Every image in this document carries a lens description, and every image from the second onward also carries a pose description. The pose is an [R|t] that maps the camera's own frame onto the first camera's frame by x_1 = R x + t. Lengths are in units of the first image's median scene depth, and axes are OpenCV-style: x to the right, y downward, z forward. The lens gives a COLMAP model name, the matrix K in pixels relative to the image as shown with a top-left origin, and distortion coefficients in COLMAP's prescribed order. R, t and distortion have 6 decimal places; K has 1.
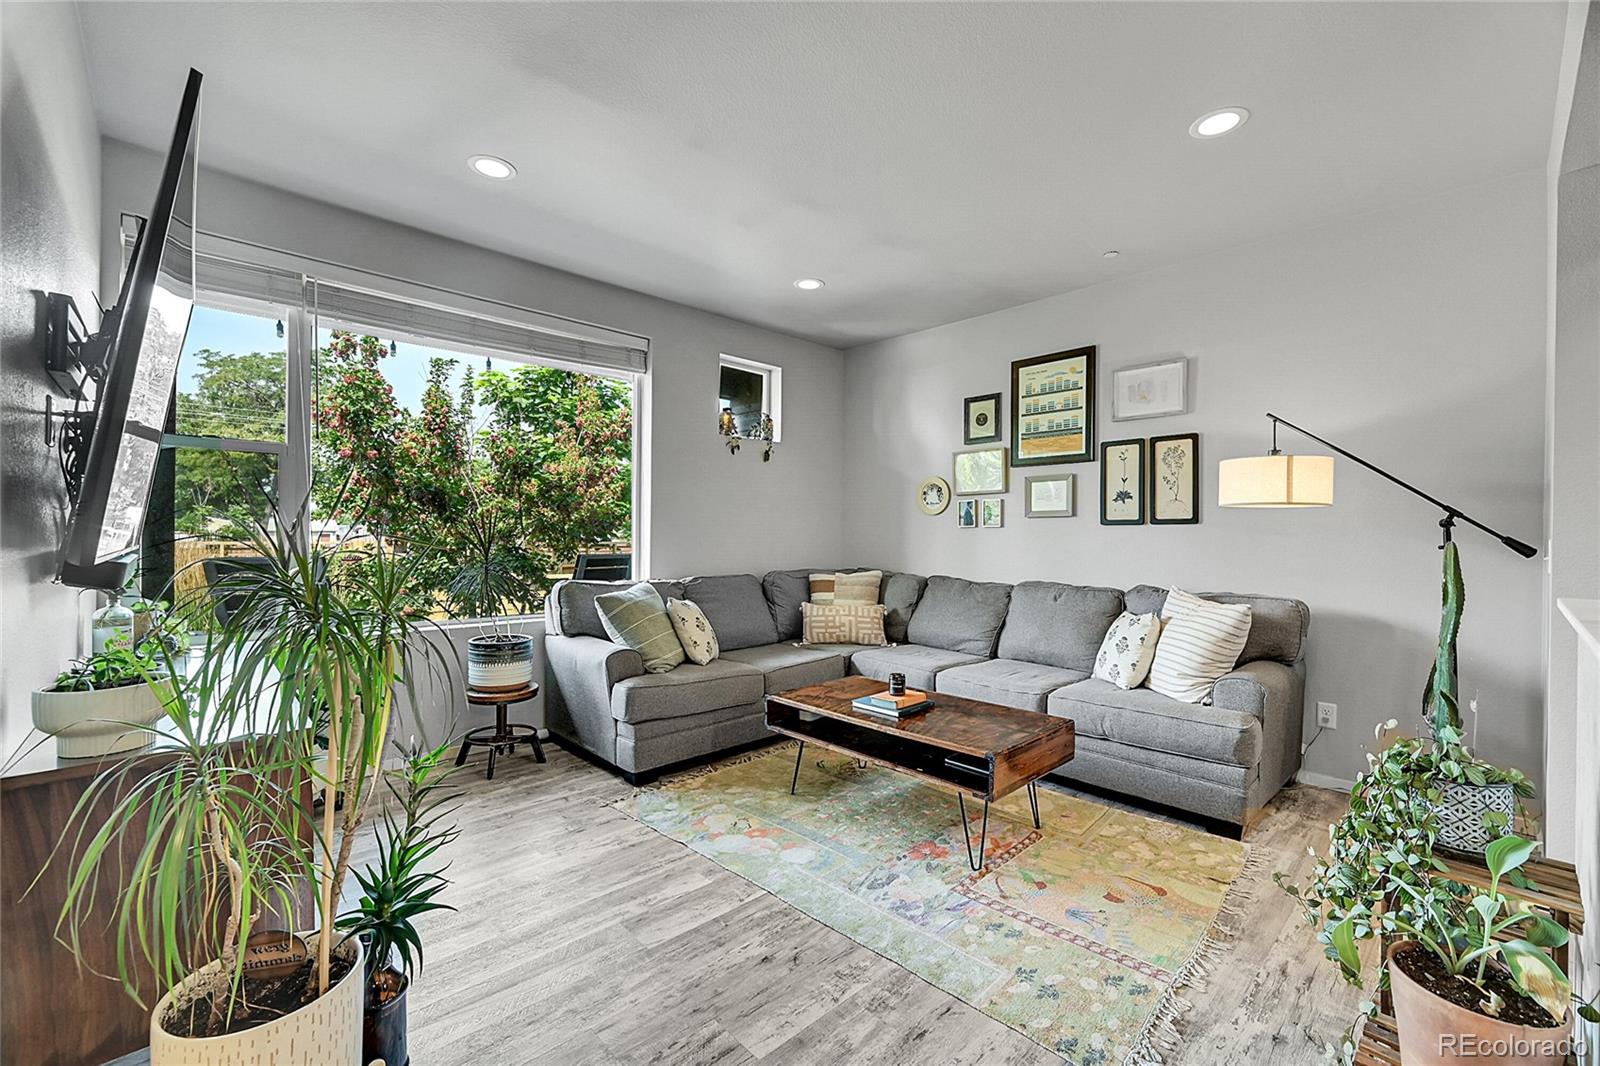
lens RADIAL K [[673.7, 0, 809.5], [0, 673.7, 536.1], [0, 0, 1]] dist [-0.001526, -0.000140]
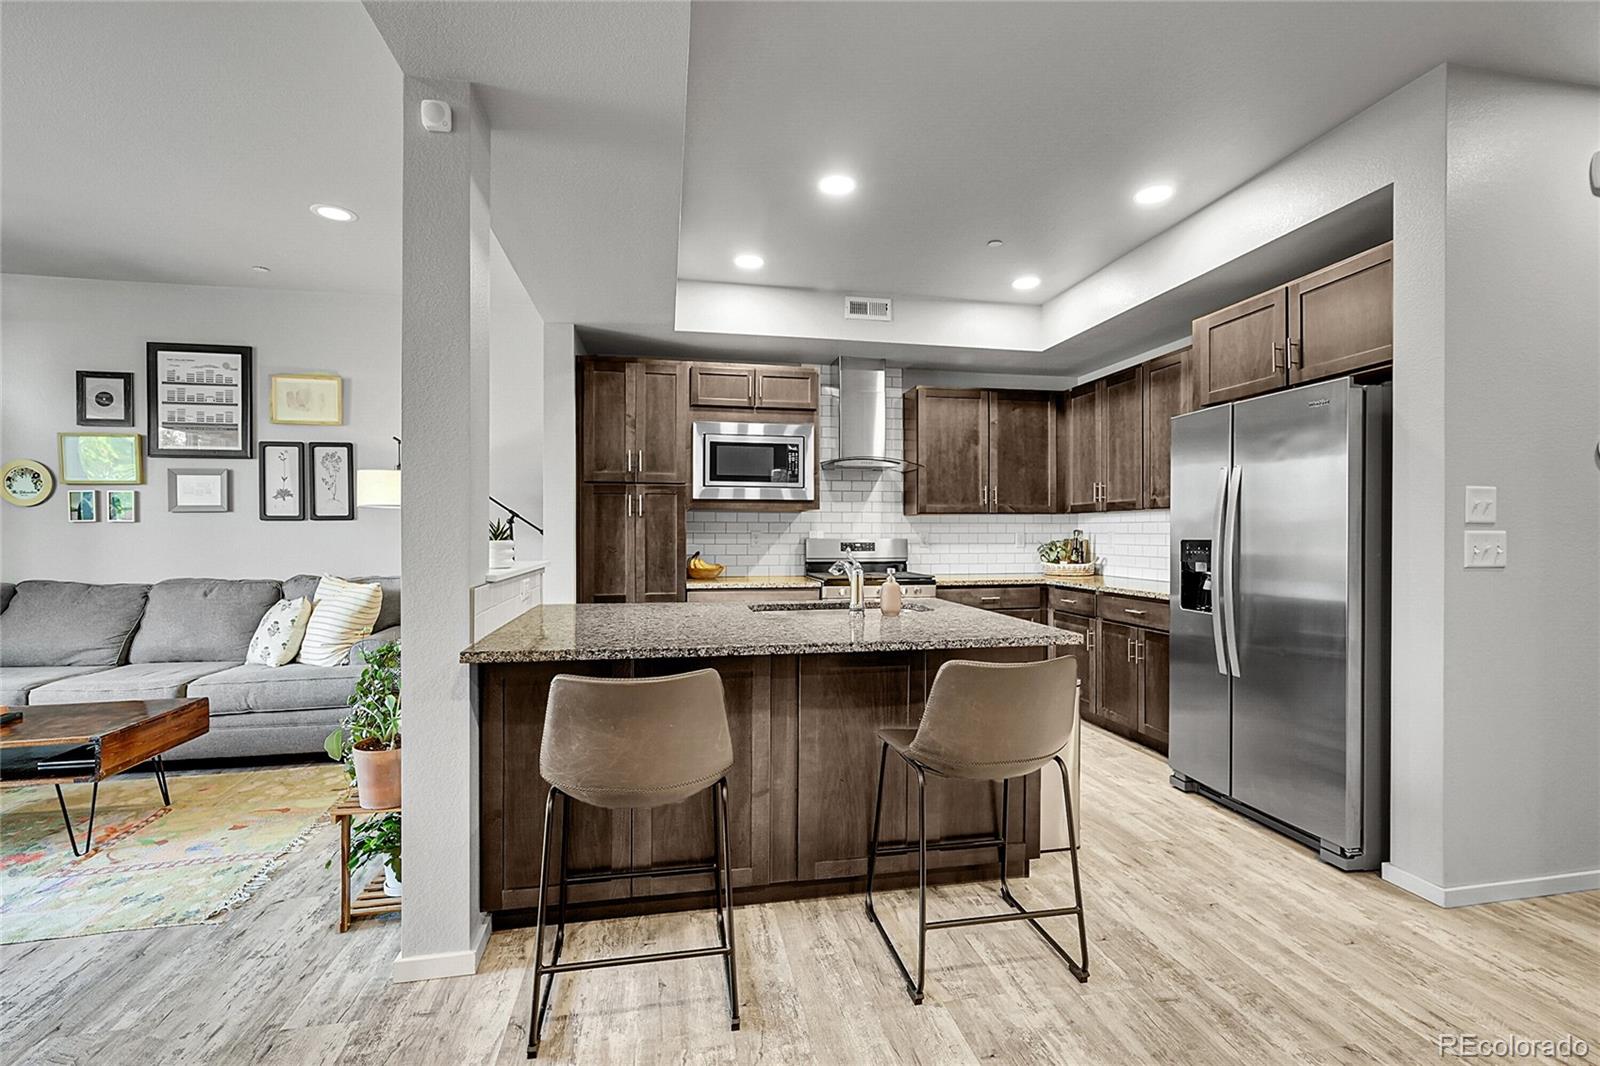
lens RADIAL K [[703.7, 0, 814.3], [0, 703.7, 535.5], [0, 0, 1]] dist [0.000031, -0.000187]
pose [[0.529566, -0.012640, 0.848175, -0.039534], [0.006699, 0.999920, 0.010718, 0.000865], [-0.848242, 0.000006, 0.529608, -0.312637]]
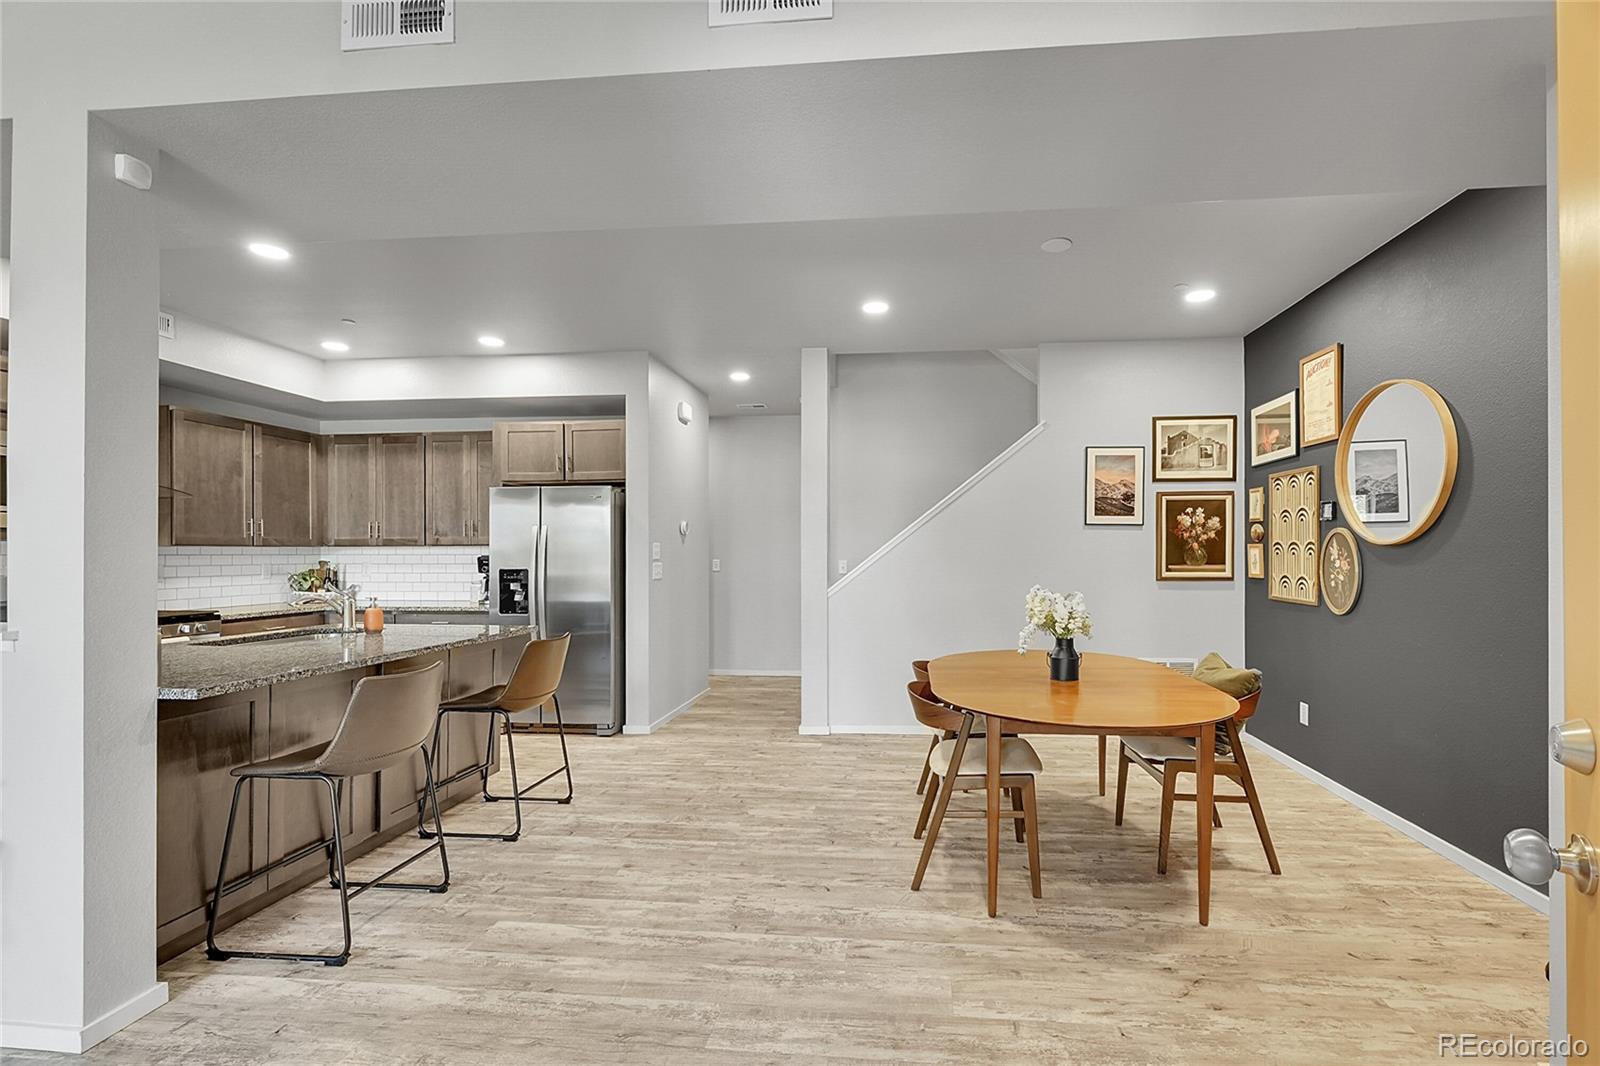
lens RADIAL K [[683.1, 0, 843.2], [0, 683.1, 551.1], [0, 0, 1]] dist [-0.001317, -0.000177]
pose [[-0.648595, -0.004490, 0.761121, -0.429871], [-0.001275, 0.999988, 0.004813, -0.020461], [-0.761133, 0.002151, -0.648593, 0.074894]]
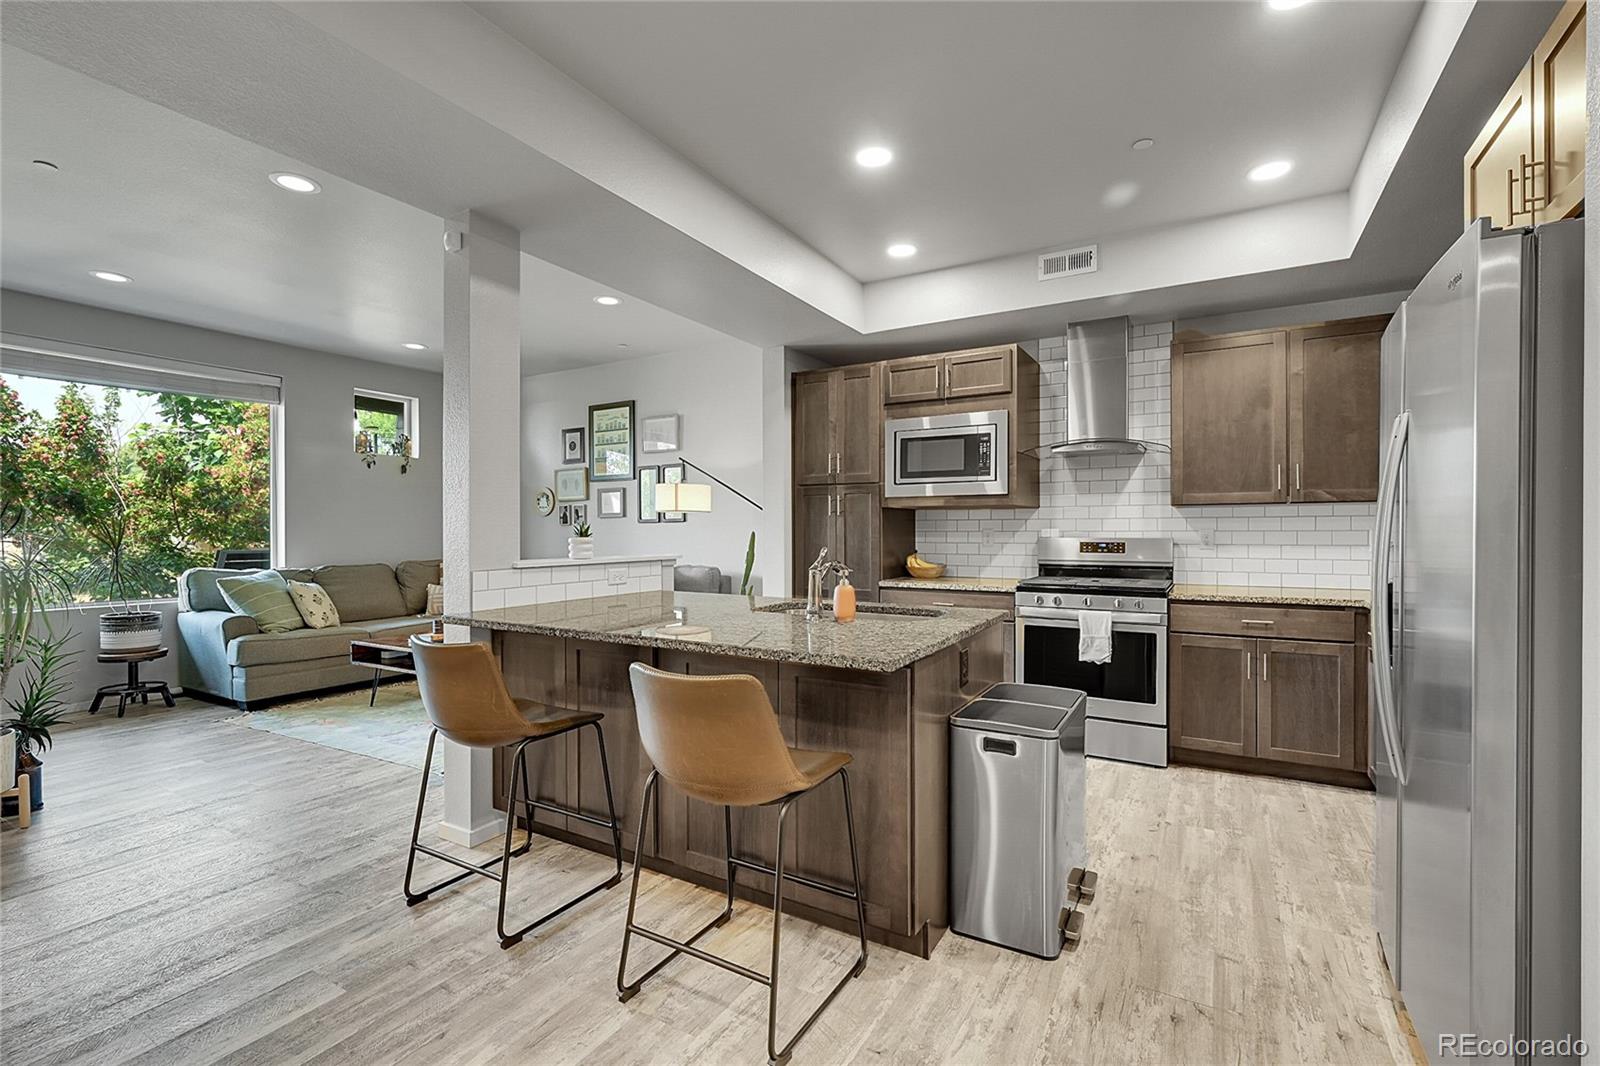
lens RADIAL K [[706.1, 0, 810.3], [0, 706.1, 534.3], [0, 0, 1]] dist [-0.000951, 0.000509]
pose [[0.957970, -0.012316, 0.286603, 0.354658], [0.011500, 0.999924, 0.004530, 0.005608], [-0.286637, -0.001044, 0.958039, -0.592135]]
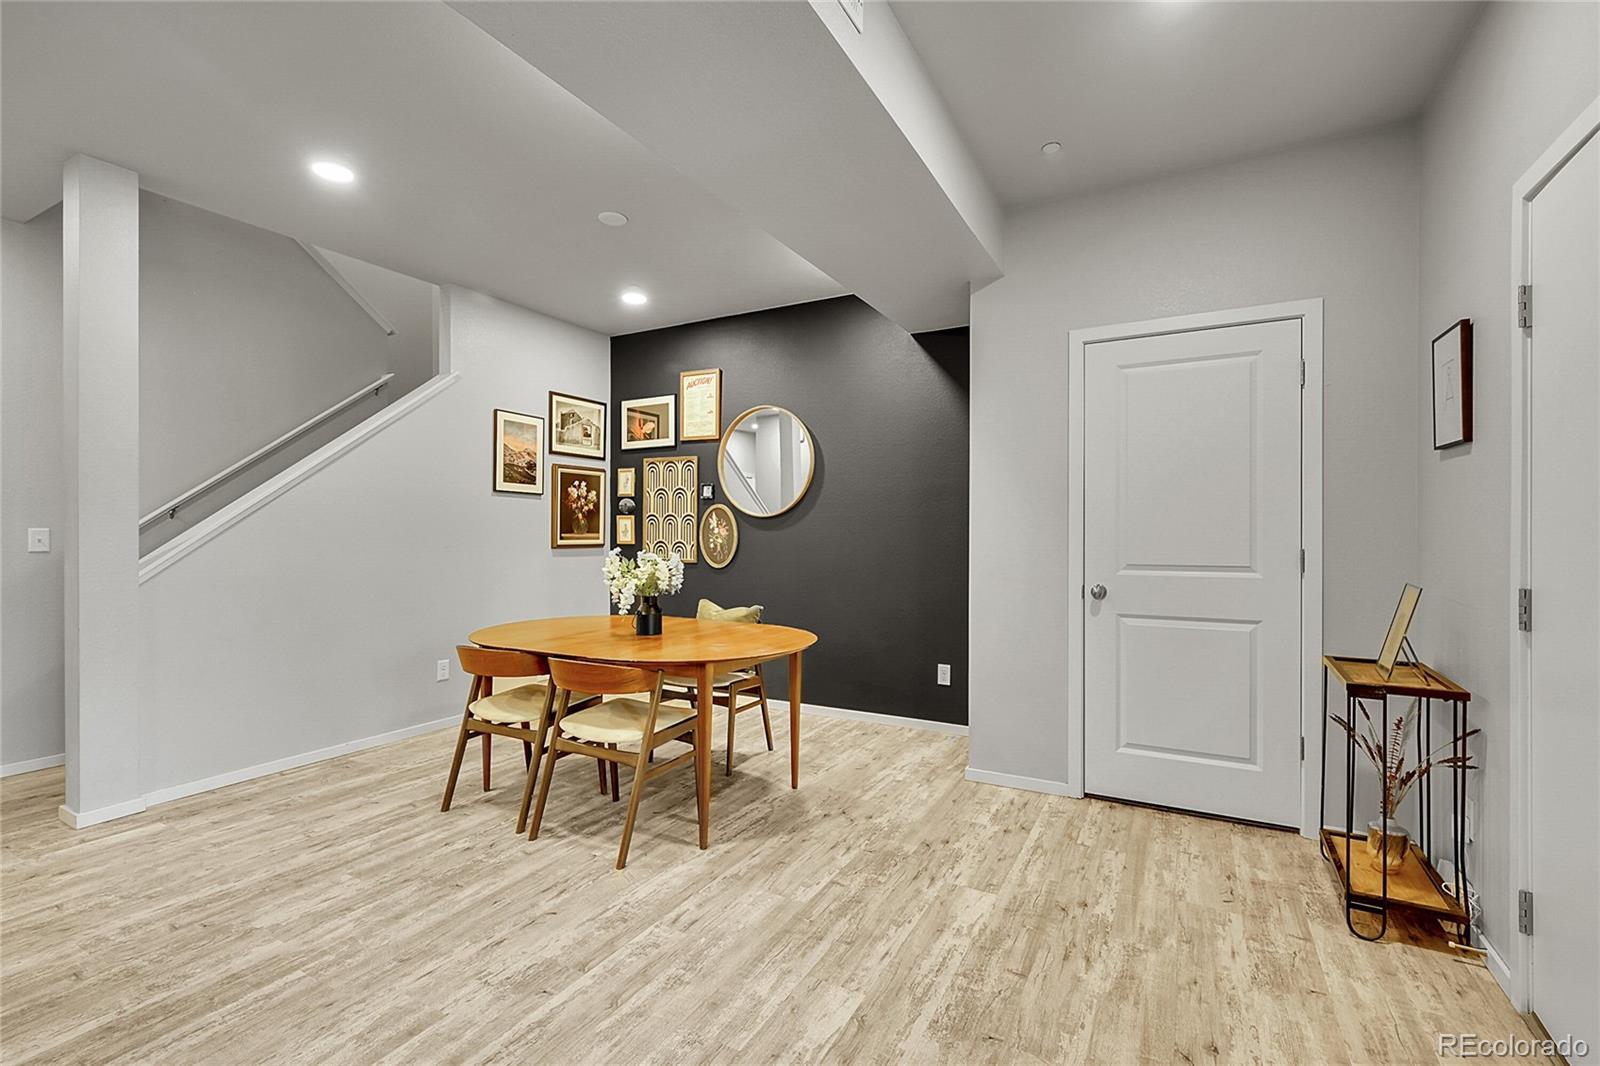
lens RADIAL K [[714.3, 0, 812.0], [0, 714.3, 535.4], [0, 0, 1]] dist [-0.000500, -0.000105]
pose [[-0.951602, -0.009849, -0.307174, 0.036548], [-0.011587, 0.999926, 0.003834, 0.000188], [0.307114, 0.007208, -0.951646, 0.257058]]
